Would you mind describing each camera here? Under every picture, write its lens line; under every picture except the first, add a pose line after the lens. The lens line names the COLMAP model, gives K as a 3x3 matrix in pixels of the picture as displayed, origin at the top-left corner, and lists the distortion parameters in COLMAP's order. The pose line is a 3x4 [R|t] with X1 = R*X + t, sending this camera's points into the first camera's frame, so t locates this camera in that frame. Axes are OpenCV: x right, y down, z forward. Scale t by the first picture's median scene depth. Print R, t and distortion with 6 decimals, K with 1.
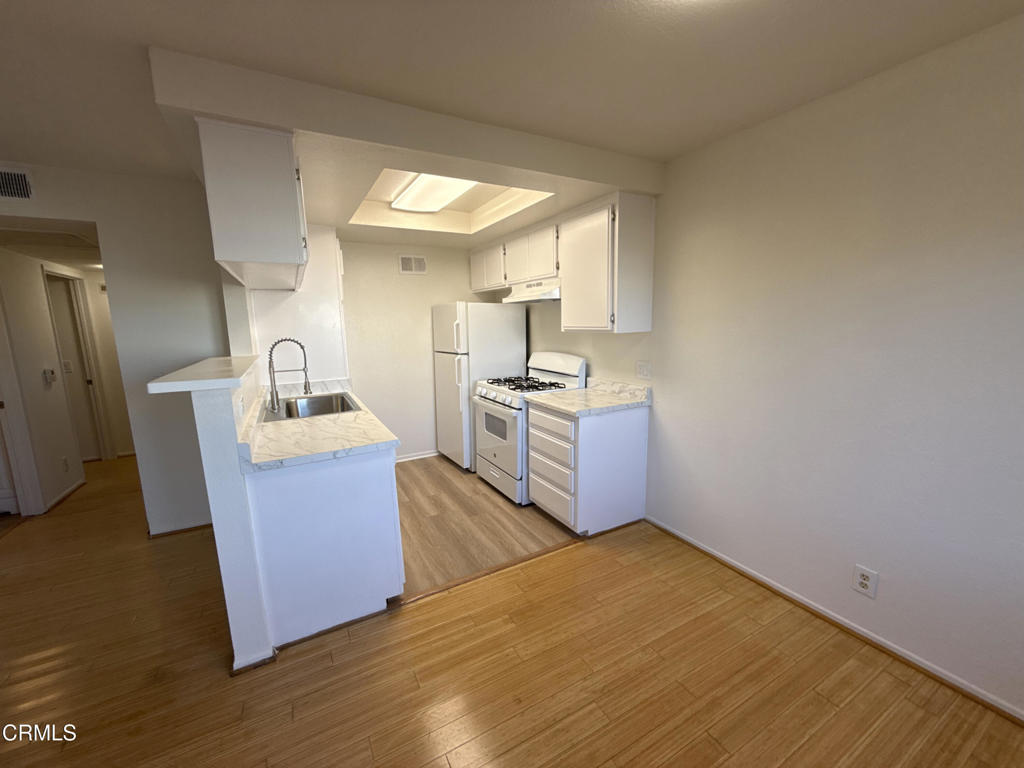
lens RADIAL K [[407.0, 0, 508.5], [0, 407.0, 383.9], [0, 0, 1]] dist [-0.001697, 0.000454]
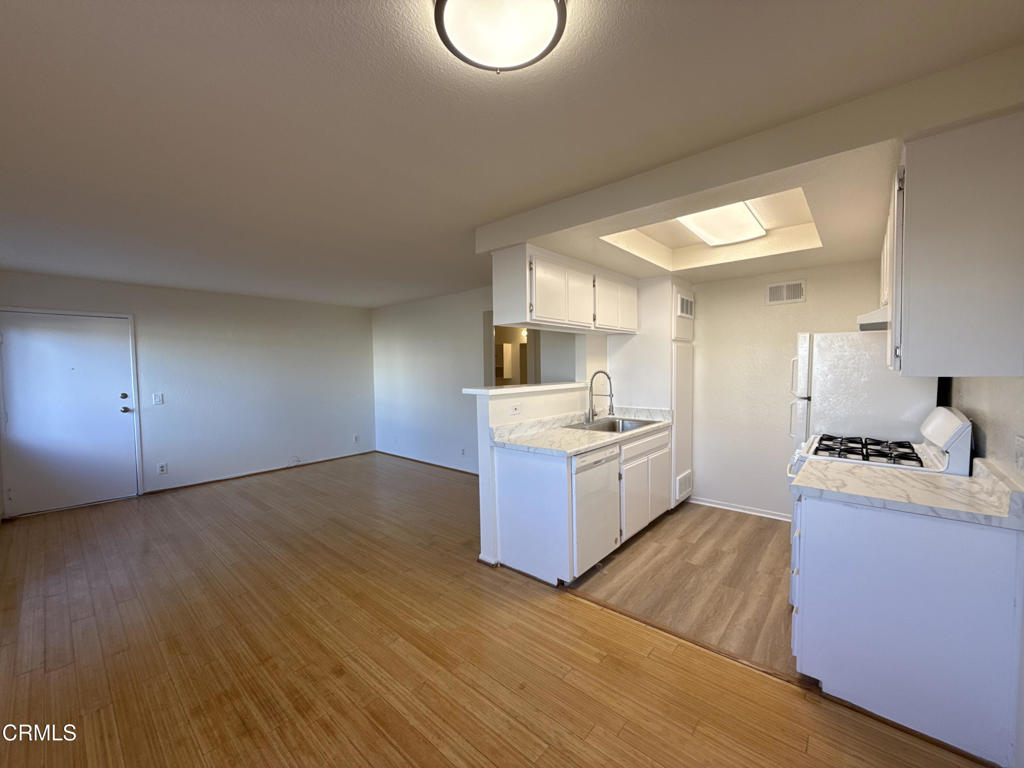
lens RADIAL K [[407.0, 0, 508.5], [0, 407.0, 383.9], [0, 0, 1]] dist [-0.001697, 0.000454]
pose [[0.341869, 0.055502, -0.938107, 0.627733], [-0.138132, 0.990379, 0.008256, -0.041139], [0.929540, 0.126760, 0.346247, 0.279620]]
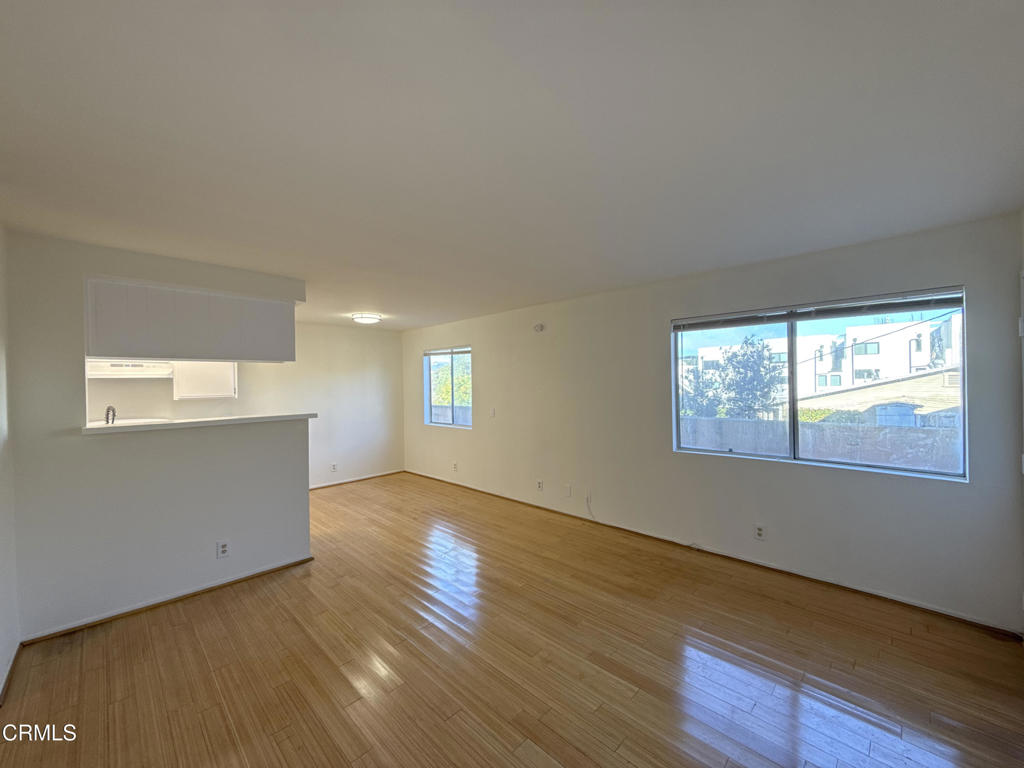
lens RADIAL K [[407.0, 0, 508.5], [0, 407.0, 383.9], [0, 0, 1]] dist [-0.001697, 0.000454]
pose [[-0.282476, 0.021261, 0.959039, -1.912308], [0.169555, 0.985120, 0.028101, -0.029394], [-0.944171, 0.170547, -0.281878, 0.329402]]
